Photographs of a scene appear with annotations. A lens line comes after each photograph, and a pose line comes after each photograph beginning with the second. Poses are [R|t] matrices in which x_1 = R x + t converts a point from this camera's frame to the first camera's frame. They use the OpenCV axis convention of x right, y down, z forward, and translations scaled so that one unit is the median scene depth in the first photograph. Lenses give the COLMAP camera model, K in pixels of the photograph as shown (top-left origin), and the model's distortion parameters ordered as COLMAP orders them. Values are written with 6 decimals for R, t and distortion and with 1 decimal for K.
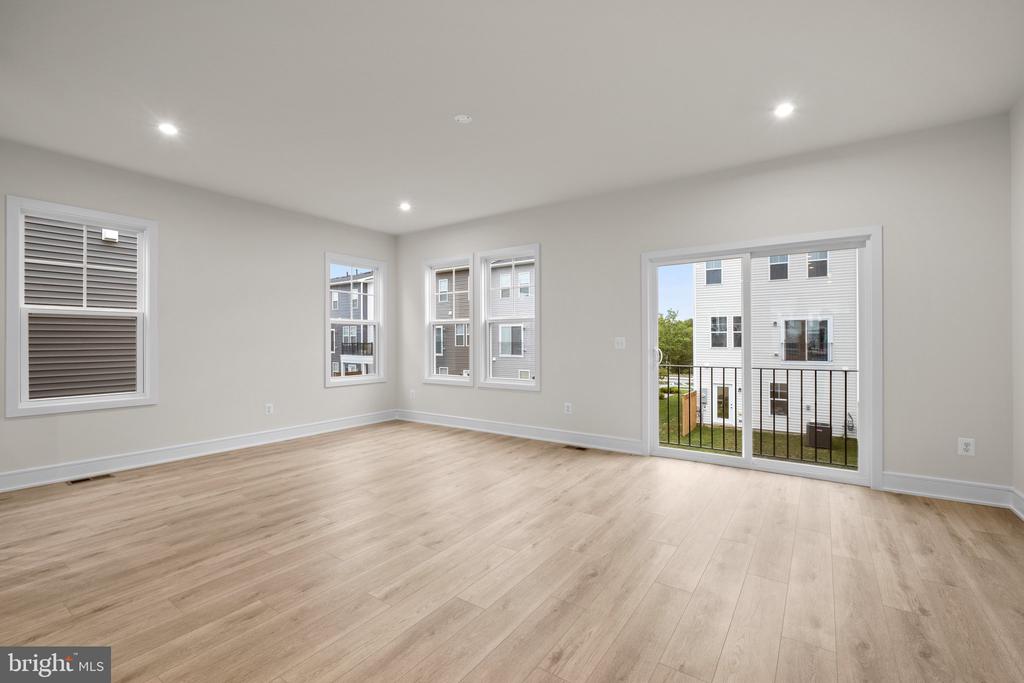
lens RADIAL K [[443.5, 0, 512.5], [0, 443.5, 340.6], [0, 0, 1]] dist [0.000495, 0.000079]
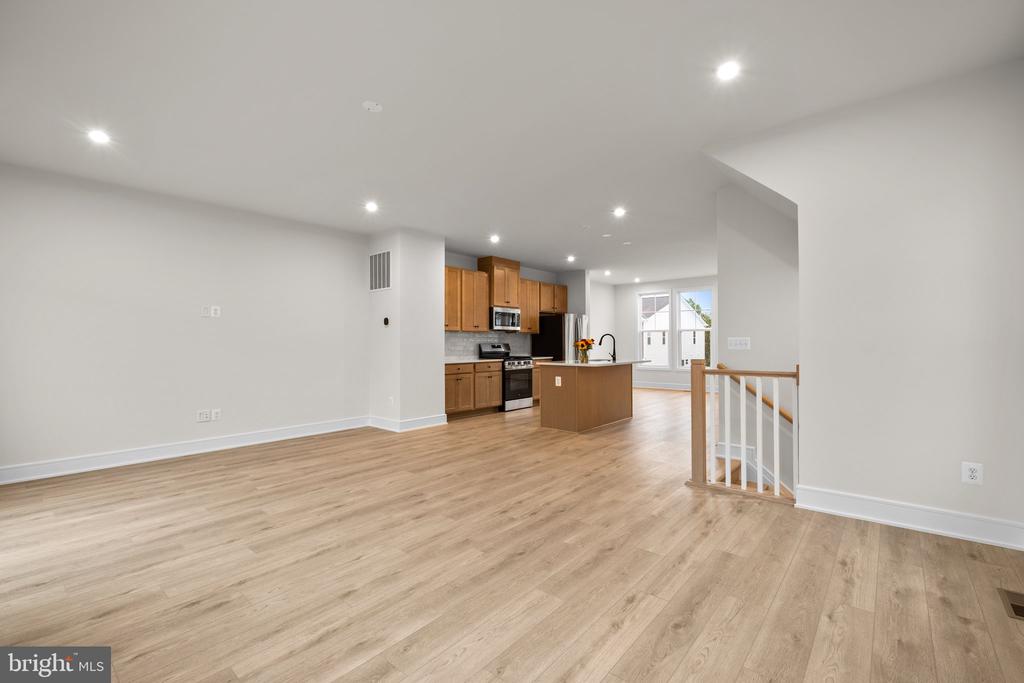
lens RADIAL K [[443.5, 0, 511.6], [0, 443.5, 341.4], [0, 0, 1]] dist [0.000495, 0.000079]
pose [[-0.994755, 0.007128, 0.102040, -0.548546], [0.006924, 0.999973, -0.002352, -0.003229], [-0.102054, -0.001633, -0.994778, 2.107145]]
